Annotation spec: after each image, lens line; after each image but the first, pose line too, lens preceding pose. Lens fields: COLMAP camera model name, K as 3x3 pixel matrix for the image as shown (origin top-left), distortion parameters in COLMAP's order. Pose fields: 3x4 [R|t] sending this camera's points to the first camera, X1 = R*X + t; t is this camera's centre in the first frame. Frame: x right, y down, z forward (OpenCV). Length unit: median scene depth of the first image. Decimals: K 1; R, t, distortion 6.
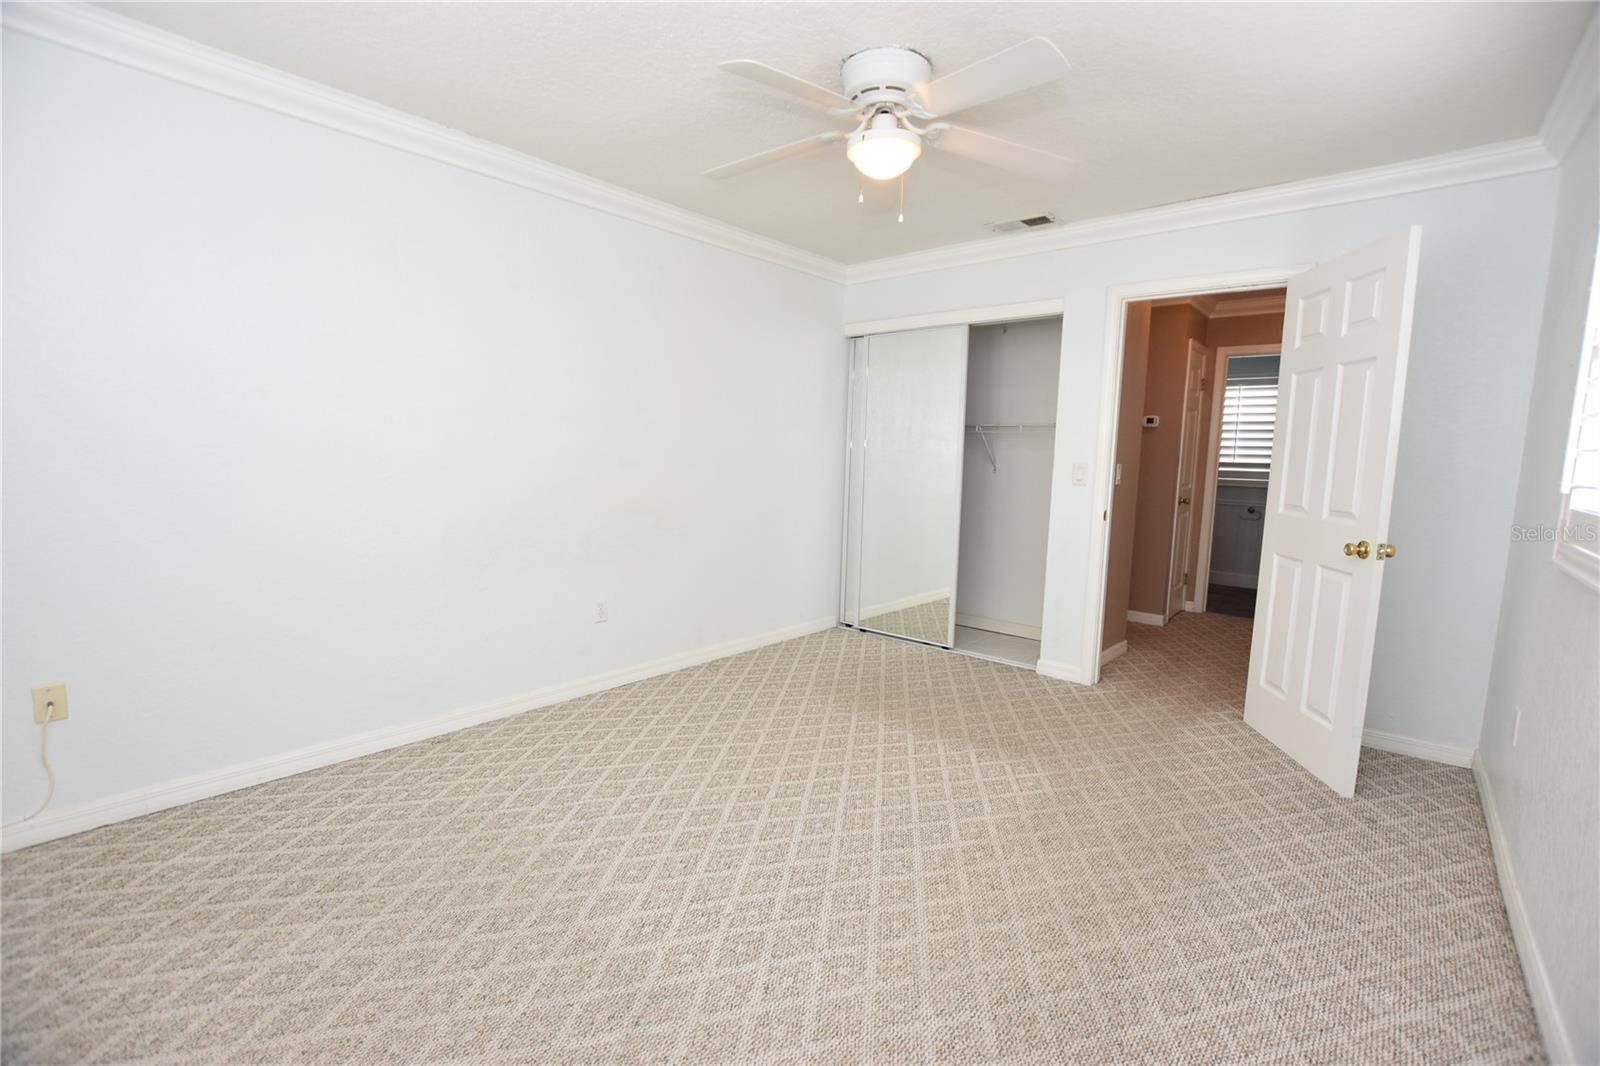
lens RADIAL K [[713.8, 0, 784.3], [0, 713.8, 538.6], [0, 0, 1]] dist [-0.038382, 0.007691]
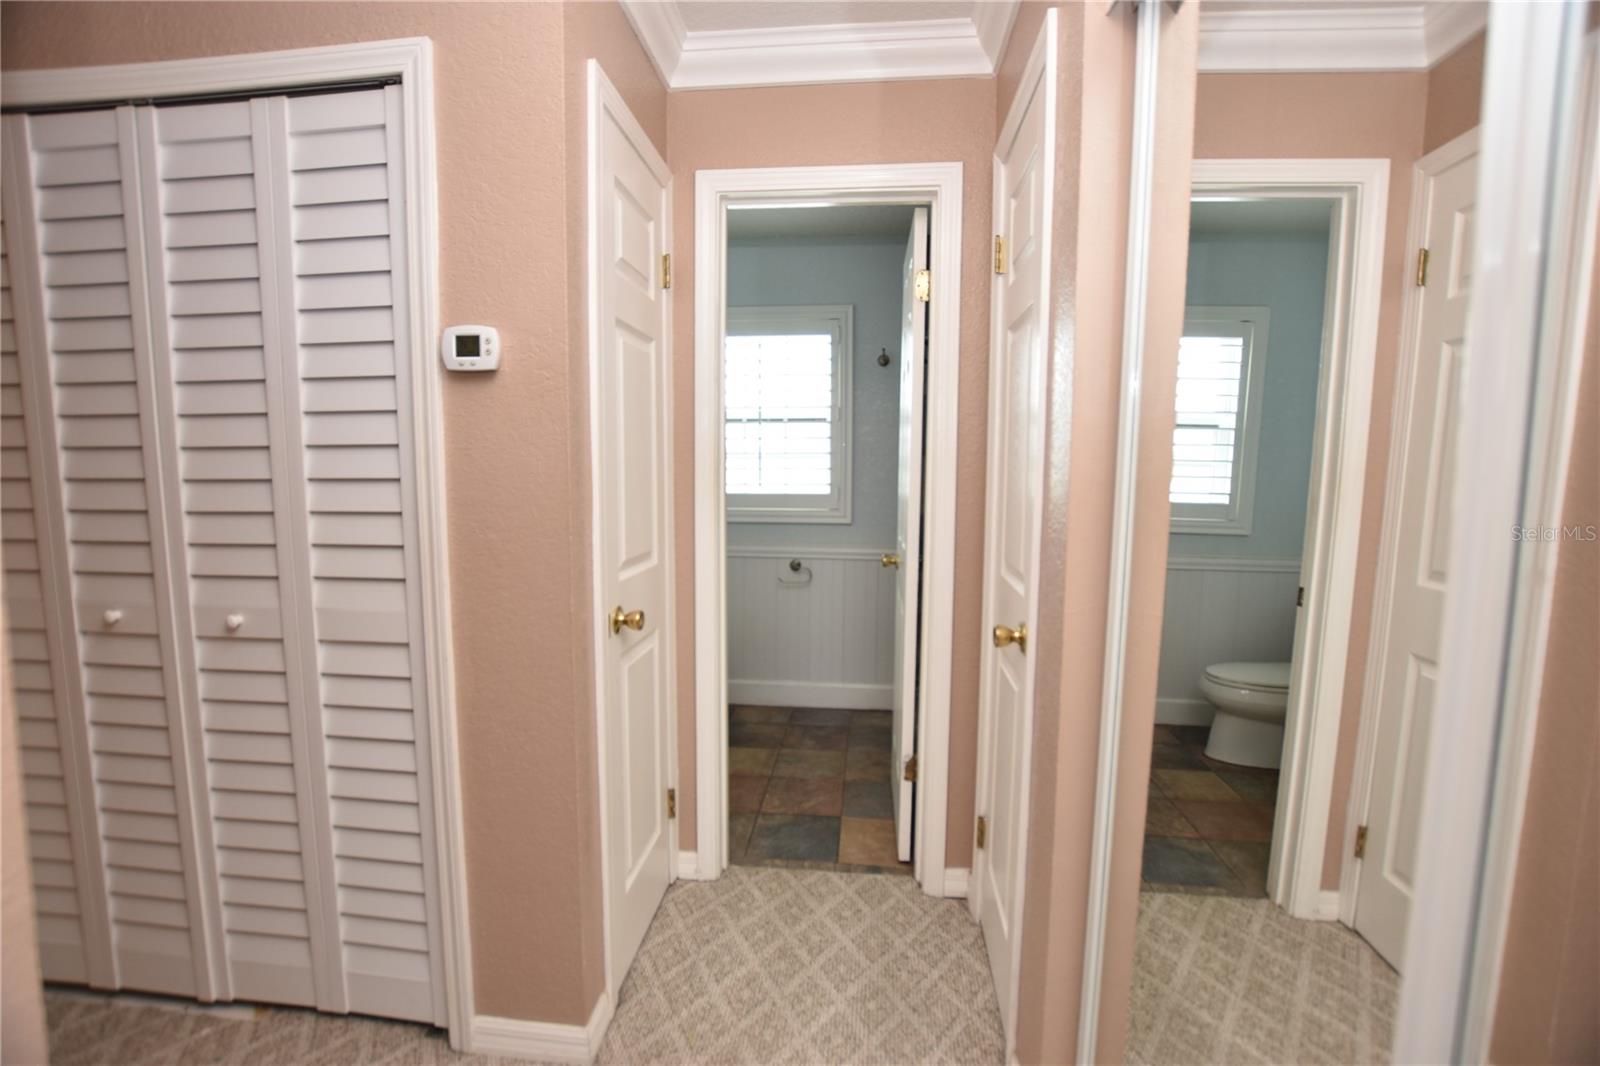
lens RADIAL K [[713.8, 0, 784.3], [0, 713.8, 538.6], [0, 0, 1]] dist [-0.038382, 0.007691]
pose [[0.811519, -0.077200, 0.579203, 0.410168], [0.082887, 0.996419, 0.016677, -0.082089], [-0.578417, 0.034475, 0.815012, 0.654682]]
